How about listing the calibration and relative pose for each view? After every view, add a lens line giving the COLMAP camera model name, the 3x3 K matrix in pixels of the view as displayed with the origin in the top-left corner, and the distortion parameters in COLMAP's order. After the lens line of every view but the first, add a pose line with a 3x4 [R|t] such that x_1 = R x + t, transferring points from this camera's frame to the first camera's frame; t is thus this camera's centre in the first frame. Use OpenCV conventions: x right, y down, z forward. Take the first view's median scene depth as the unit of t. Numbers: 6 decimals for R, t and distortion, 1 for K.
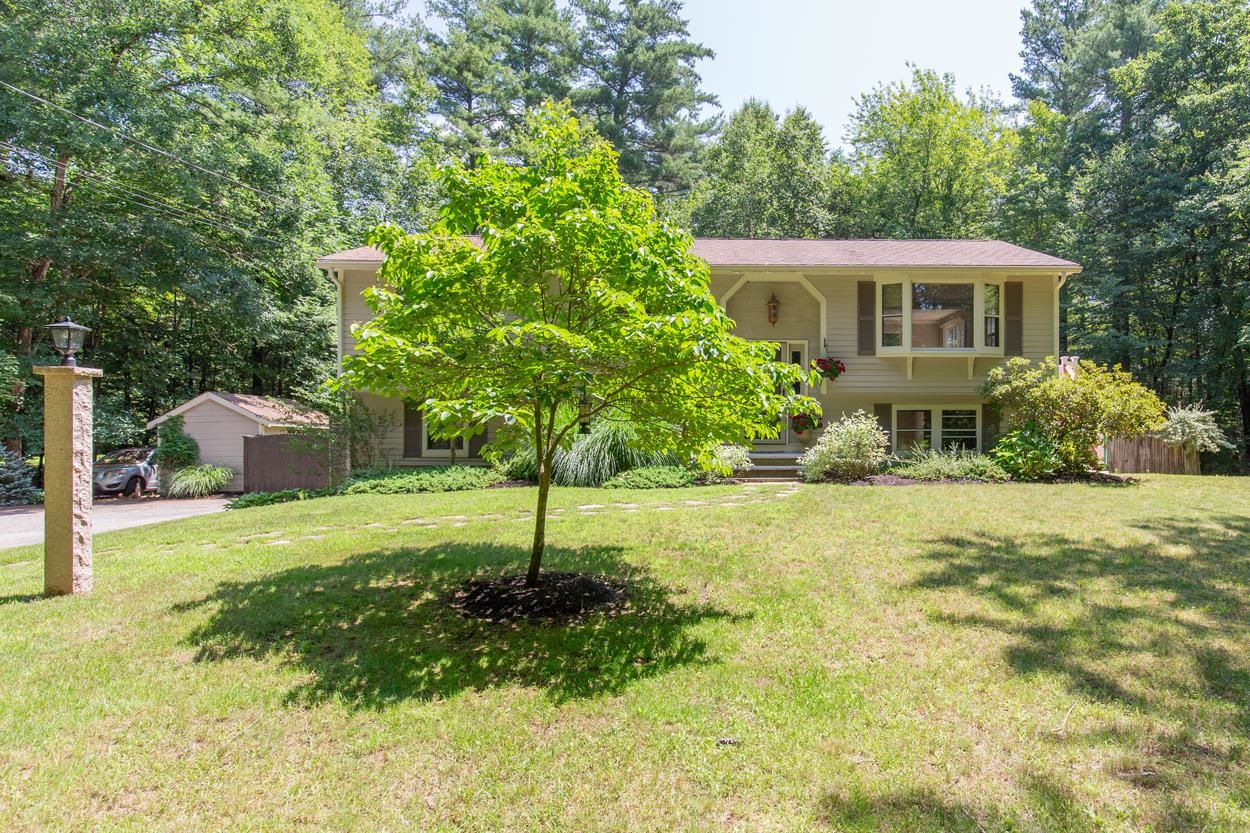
lens RADIAL K [[712.9, 0, 630.3], [0, 712.9, 419.0], [0, 0, 1]] dist [0.014601, -0.000987]
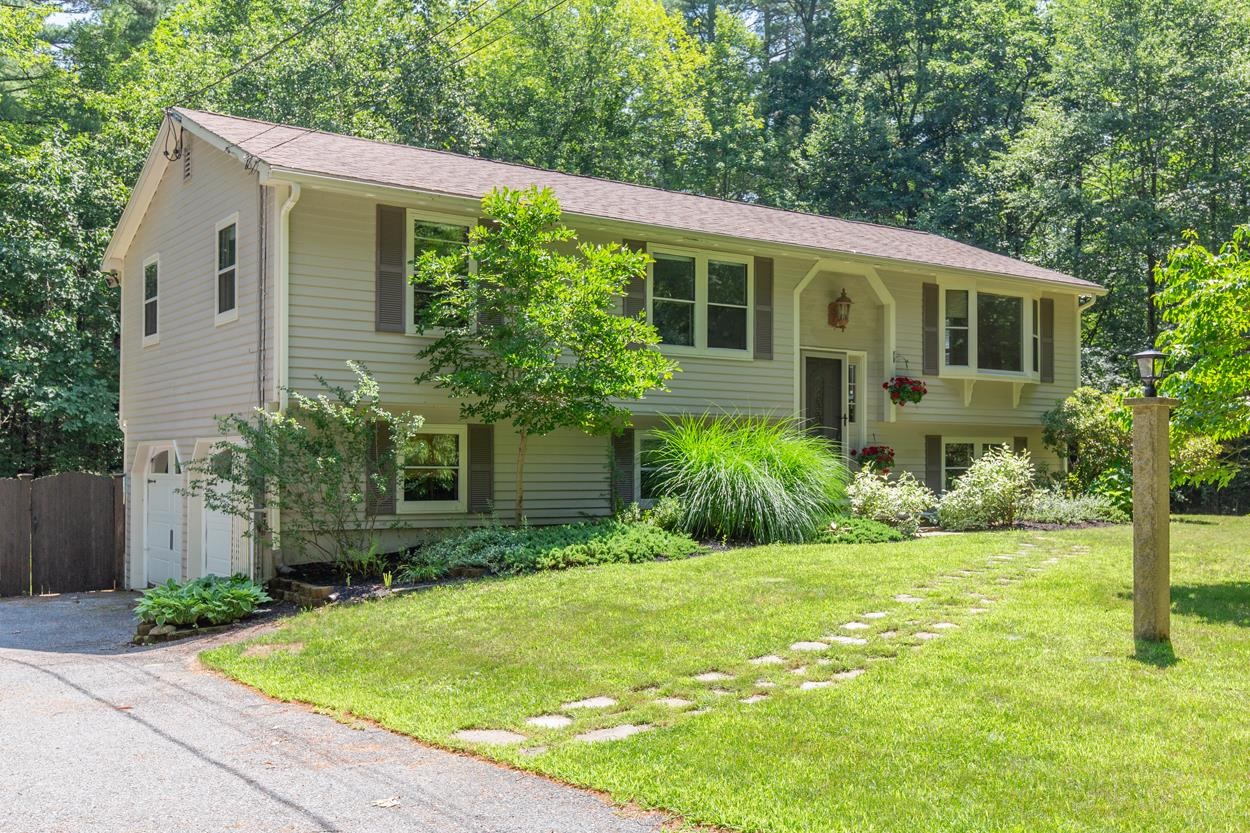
lens RADIAL K [[1268.7, 0, 723.2], [0, 1268.7, 445.6], [0, 0, 1]] dist [0.017382, 0.000000]
pose [[0.799976, 0.008901, 0.599966, -0.716324], [-0.003696, 0.999944, -0.009907, 0.005653], [-0.600021, 0.005708, 0.799964, -0.006768]]
